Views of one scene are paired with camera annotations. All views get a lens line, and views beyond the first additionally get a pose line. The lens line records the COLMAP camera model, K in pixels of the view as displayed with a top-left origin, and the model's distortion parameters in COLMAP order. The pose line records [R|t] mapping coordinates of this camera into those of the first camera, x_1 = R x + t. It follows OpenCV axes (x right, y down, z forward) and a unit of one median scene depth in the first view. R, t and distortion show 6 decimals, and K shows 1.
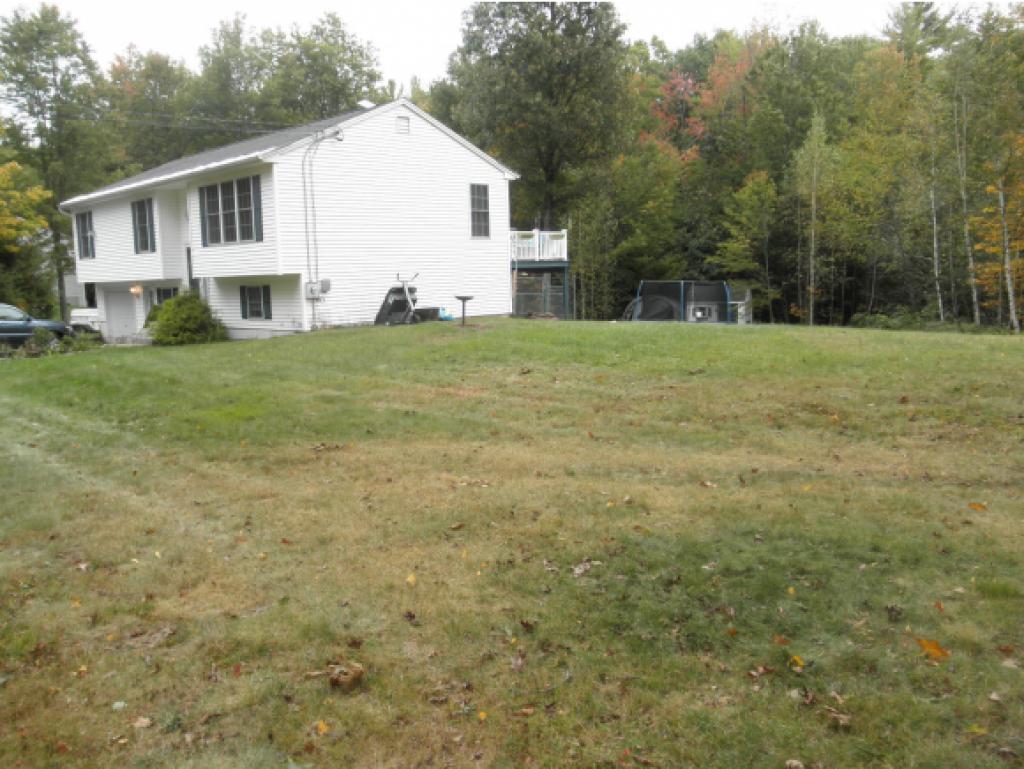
lens RADIAL K [[835.5, 0, 512.0], [0, 835.5, 384.5], [0, 0, 1]] dist [-0.121300, 0.099012]
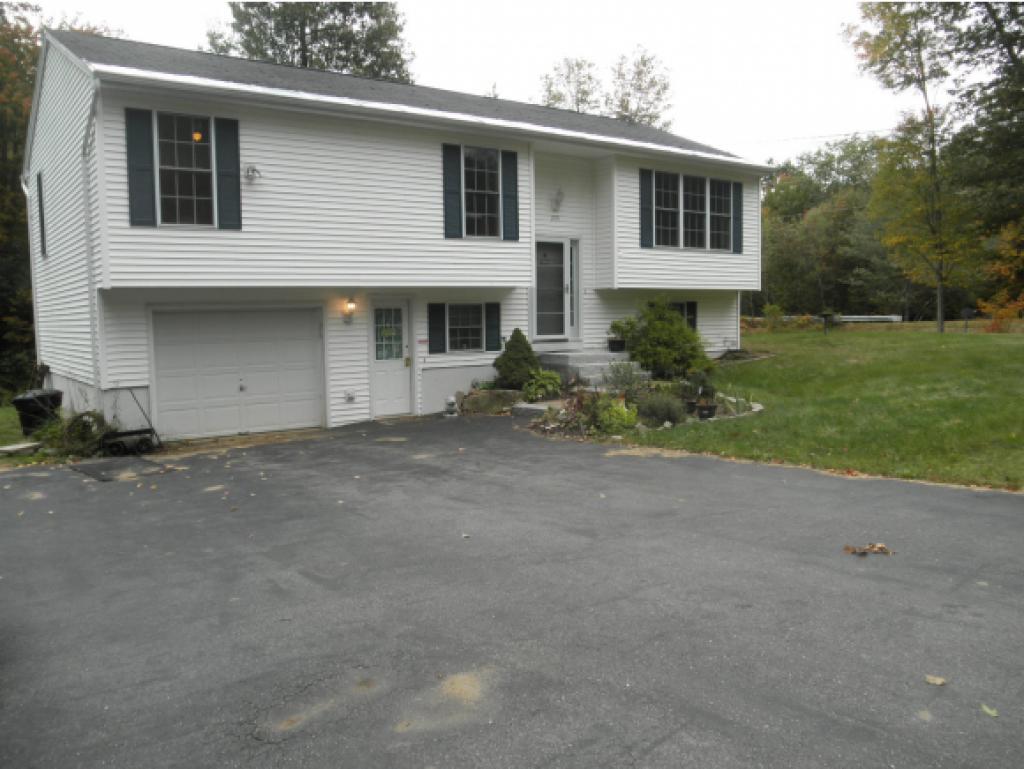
lens RADIAL K [[835.5, 0, 512.0], [0, 835.5, 384.5], [0, 0, 1]] dist [-0.121300, 0.099012]
pose [[0.159853, -0.059236, 0.985362, -1.207836], [0.144714, 0.988820, 0.035967, -0.093463], [-0.976476, 0.136846, 0.166638, 1.059840]]
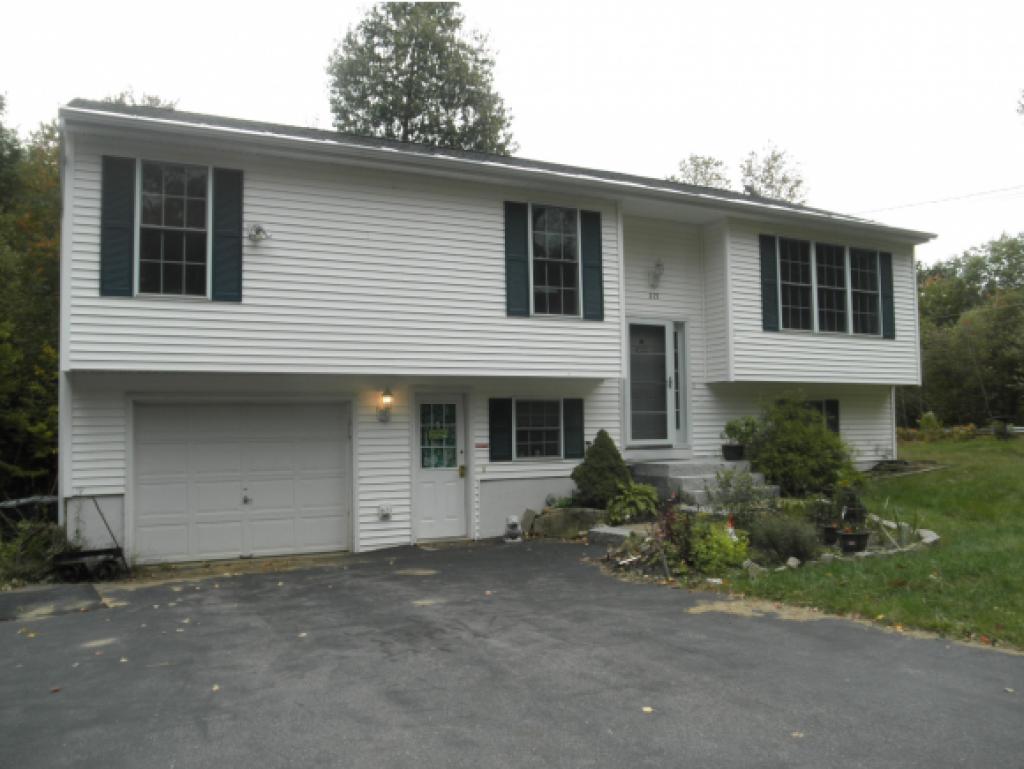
lens RADIAL K [[835.5, 0, 512.0], [0, 835.5, 384.5], [0, 0, 1]] dist [-0.121300, 0.099012]
pose [[0.321371, 0.077080, 0.943811, -1.055674], [0.135190, 0.982738, -0.126292, -0.082065], [-0.937254, 0.168180, 0.305403, 1.048088]]
